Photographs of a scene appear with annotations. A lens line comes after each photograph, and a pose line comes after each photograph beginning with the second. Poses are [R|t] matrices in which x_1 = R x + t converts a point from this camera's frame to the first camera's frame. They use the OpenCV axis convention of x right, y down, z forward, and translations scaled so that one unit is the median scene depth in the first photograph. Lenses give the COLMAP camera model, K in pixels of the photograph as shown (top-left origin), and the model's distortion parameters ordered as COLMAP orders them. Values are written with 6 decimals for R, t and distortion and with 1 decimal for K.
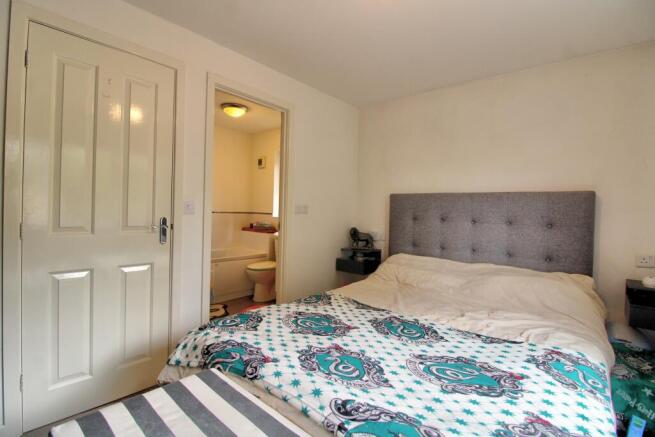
lens RADIAL K [[300.6, 0, 330.4], [0, 300.6, 218.3], [0, 0, 1]] dist [-0.009893, -0.003752]
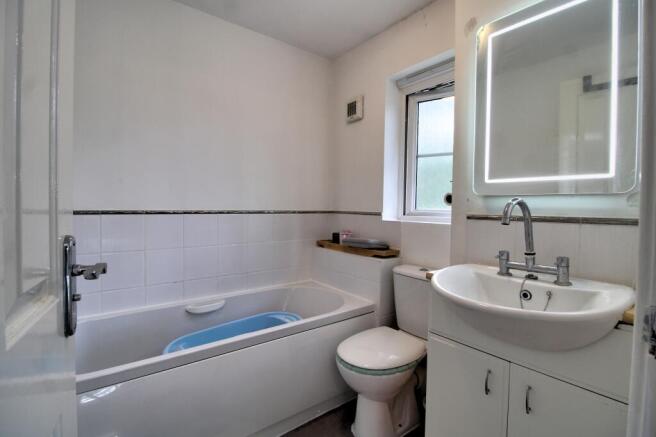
lens RADIAL K [[301.1, 0, 327.1], [0, 301.1, 216.7], [0, 0, 1]] dist [-0.009893, -0.003752]
pose [[0.978770, -0.005064, -0.204899, -0.175698], [0.004548, 0.999985, -0.002992, -0.009420], [0.204911, 0.001997, 0.978778, 0.517064]]
